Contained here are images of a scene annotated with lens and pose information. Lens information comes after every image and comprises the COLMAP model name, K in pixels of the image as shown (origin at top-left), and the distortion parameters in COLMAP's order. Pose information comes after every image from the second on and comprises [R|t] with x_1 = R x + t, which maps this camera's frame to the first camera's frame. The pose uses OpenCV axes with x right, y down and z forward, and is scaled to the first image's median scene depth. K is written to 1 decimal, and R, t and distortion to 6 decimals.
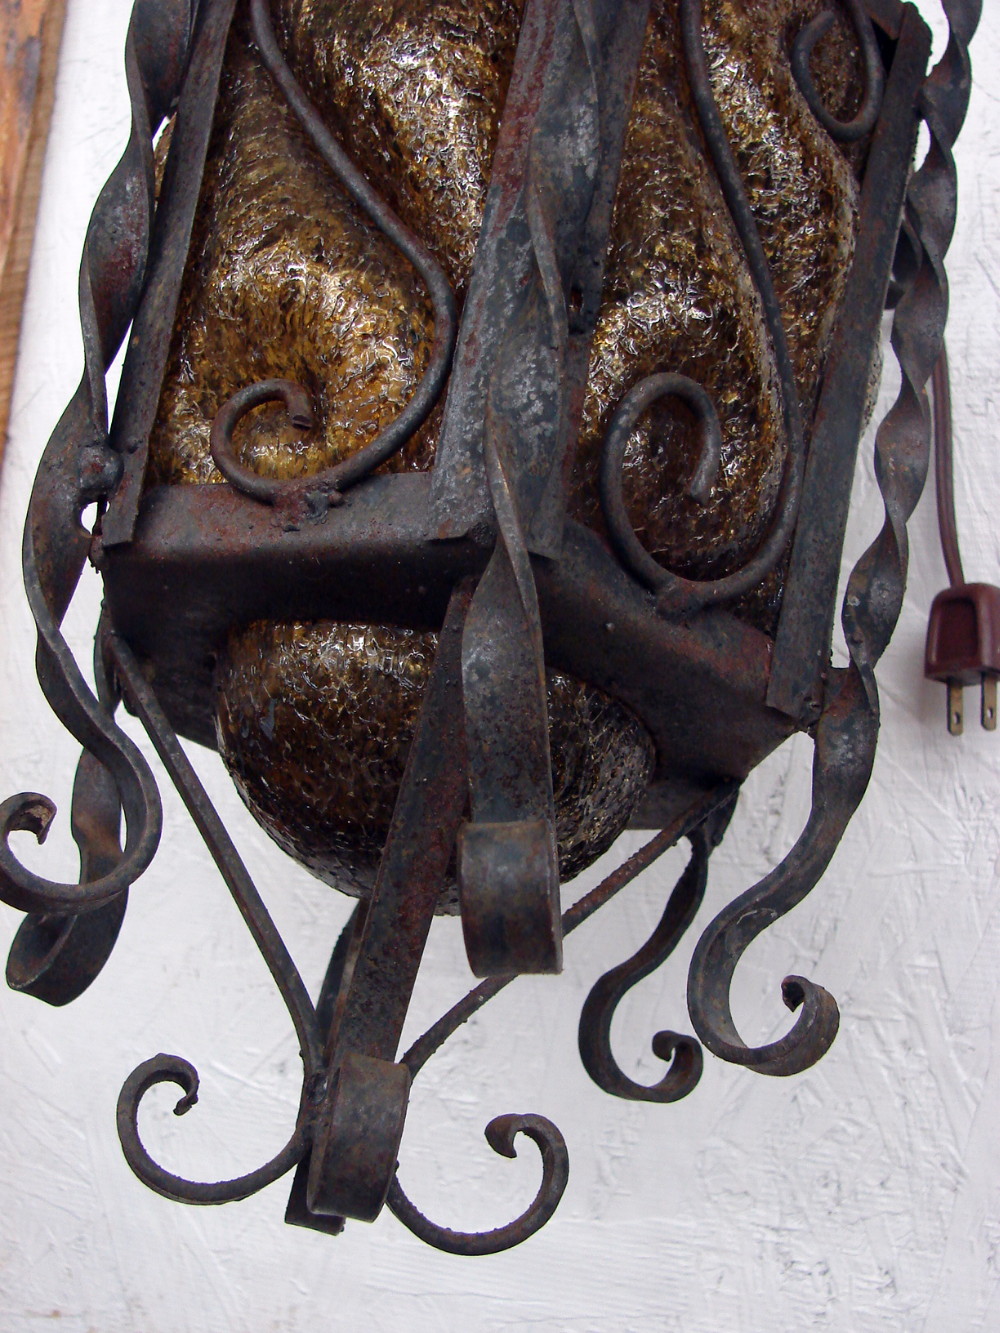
lens RADIAL K [[1418.9, 0, 477.5], [0, 1418.9, 669.1], [0, 0, 1]] dist [-0.216830, 0.253732]
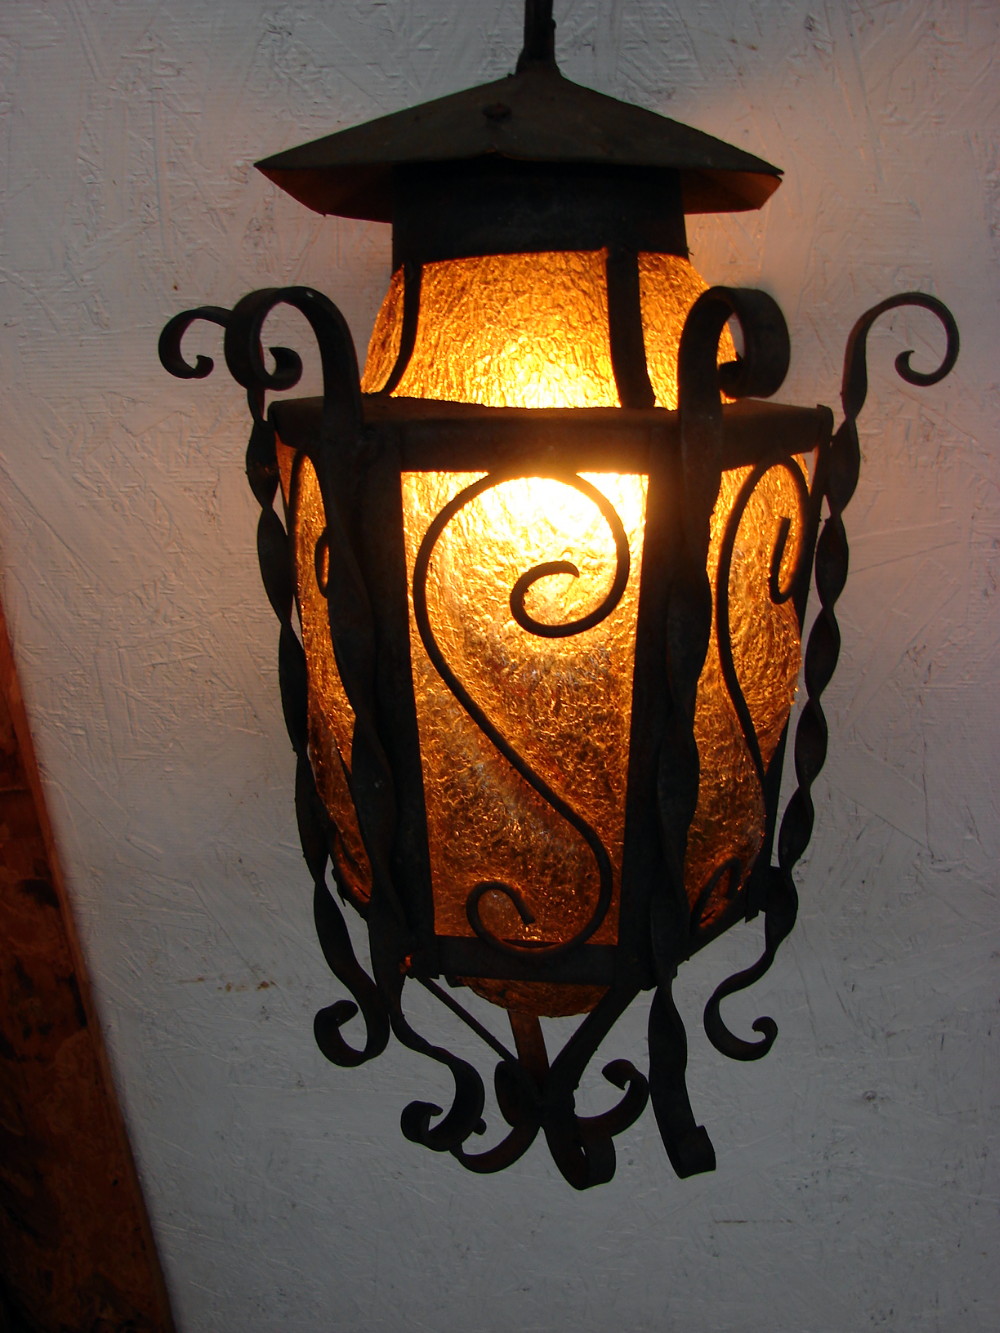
lens RADIAL K [[1418.9, 0, 477.5], [0, 1418.9, 669.1], [0, 0, 1]] dist [-0.216830, 0.253732]
pose [[0.954895, -0.237163, 0.178689, -0.340315], [0.076204, 0.777325, 0.624467, -1.224081], [-0.287000, -0.582683, 0.760336, -0.135344]]
